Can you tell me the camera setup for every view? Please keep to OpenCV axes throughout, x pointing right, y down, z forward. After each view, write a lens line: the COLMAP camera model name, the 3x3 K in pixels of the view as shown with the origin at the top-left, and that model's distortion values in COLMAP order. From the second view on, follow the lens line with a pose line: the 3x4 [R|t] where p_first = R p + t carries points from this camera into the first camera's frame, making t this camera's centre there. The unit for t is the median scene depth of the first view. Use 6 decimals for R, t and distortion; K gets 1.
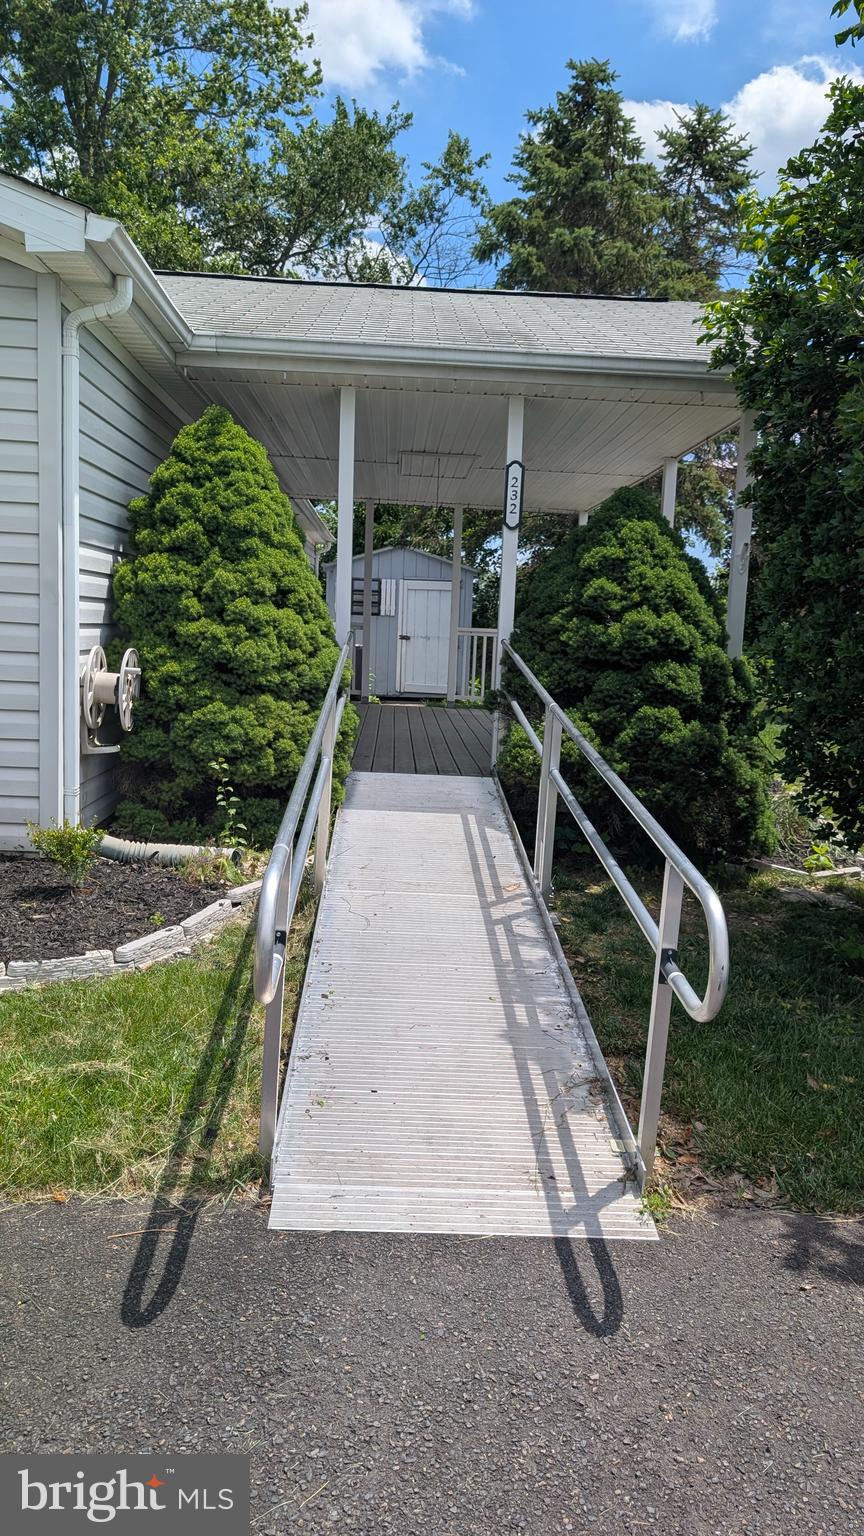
lens RADIAL K [[1038.7, 0, 432.0], [0, 1038.7, 768.0], [0, 0, 1]] dist [0.111052, -0.001044]
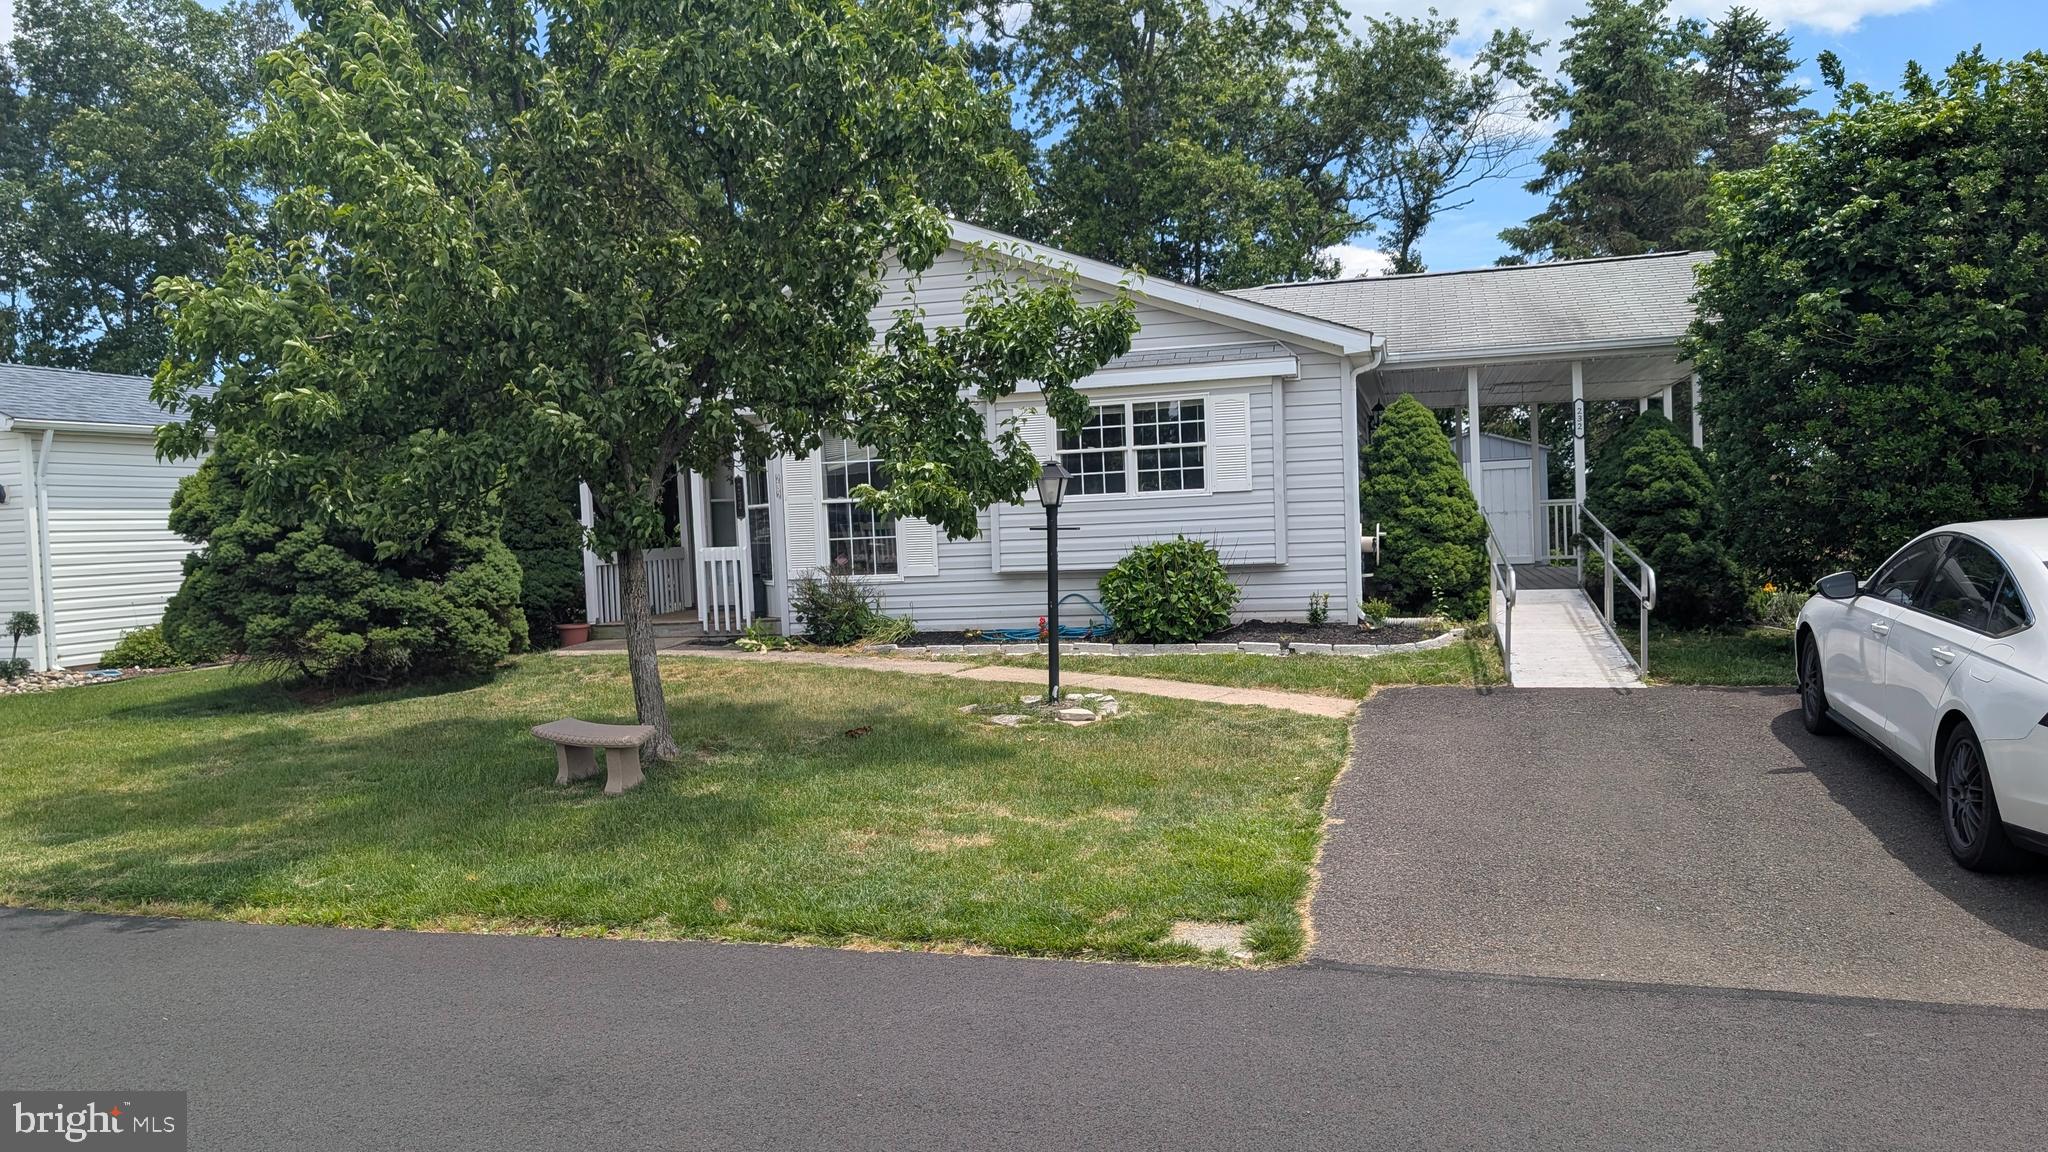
lens RADIAL K [[1437.9, 0, 1024.0], [0, 1437.9, 576.0], [0, 0, 1]] dist [0.001426, -0.003798]
pose [[0.951124, -0.068282, -0.301166, -0.106228], [0.038685, 0.993911, -0.103173, 0.223702], [0.306377, 0.086480, 0.947974, -1.659997]]
